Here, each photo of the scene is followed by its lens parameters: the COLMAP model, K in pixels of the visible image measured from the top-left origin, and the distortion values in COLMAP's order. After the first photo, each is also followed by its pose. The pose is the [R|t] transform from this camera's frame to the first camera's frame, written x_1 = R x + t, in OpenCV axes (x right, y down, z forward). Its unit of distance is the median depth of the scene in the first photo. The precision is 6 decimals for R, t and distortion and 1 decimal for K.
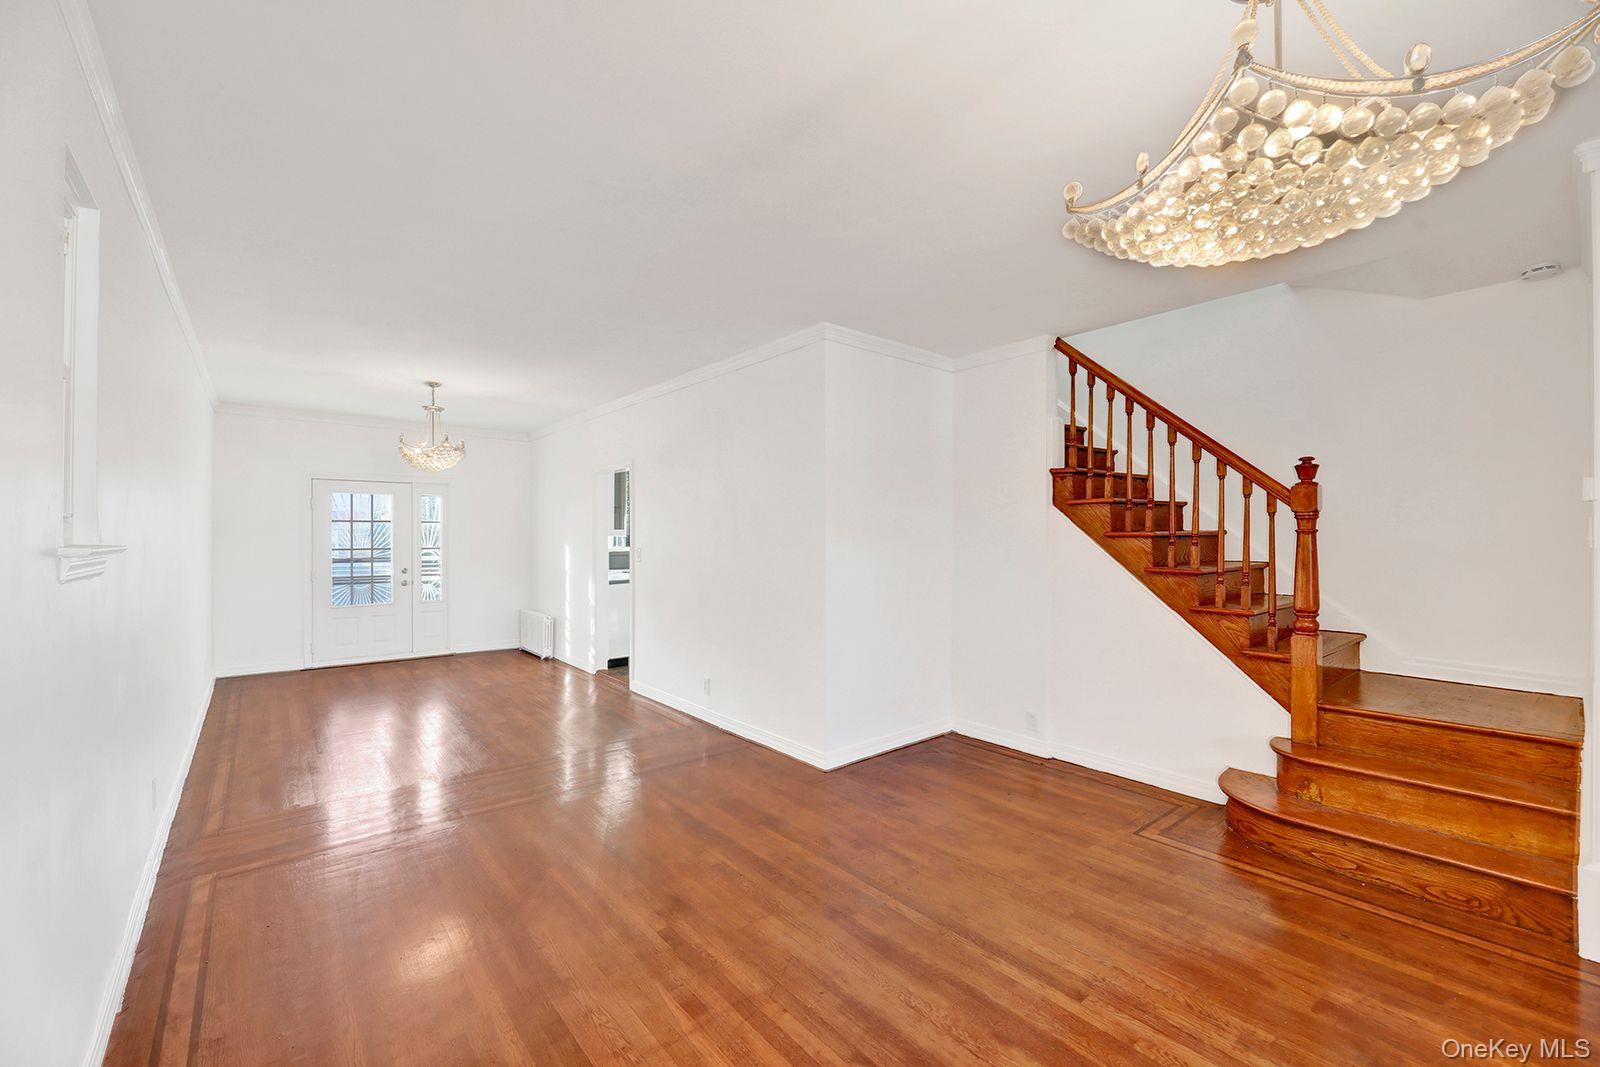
lens RADIAL K [[650.6, 0, 794.3], [0, 650.6, 532.1], [0, 0, 1]] dist [-0.001272, -0.000468]
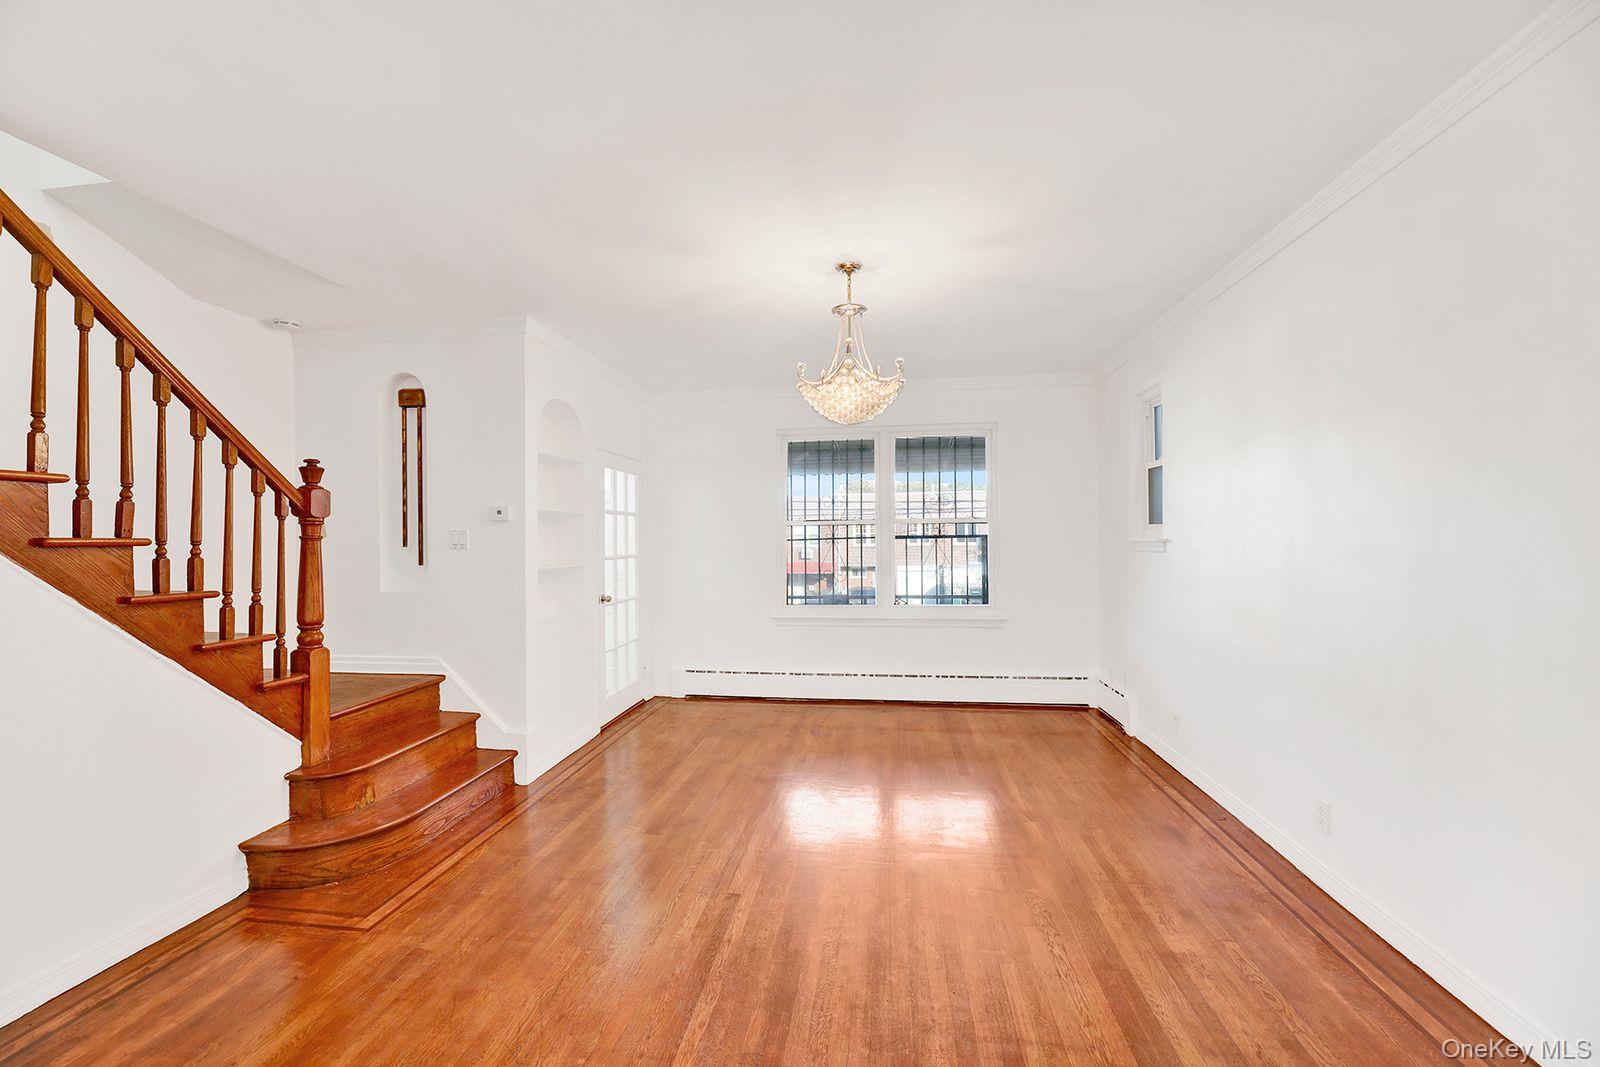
lens RADIAL K [[650.6, 0, 795.3], [0, 650.6, 531.9], [0, 0, 1]] dist [-0.001272, -0.000468]
pose [[-0.671027, 0.014795, 0.741285, -0.147544], [0.007321, 0.999884, -0.013329, 0.002662], [-0.741397, -0.003517, -0.671058, 0.431306]]
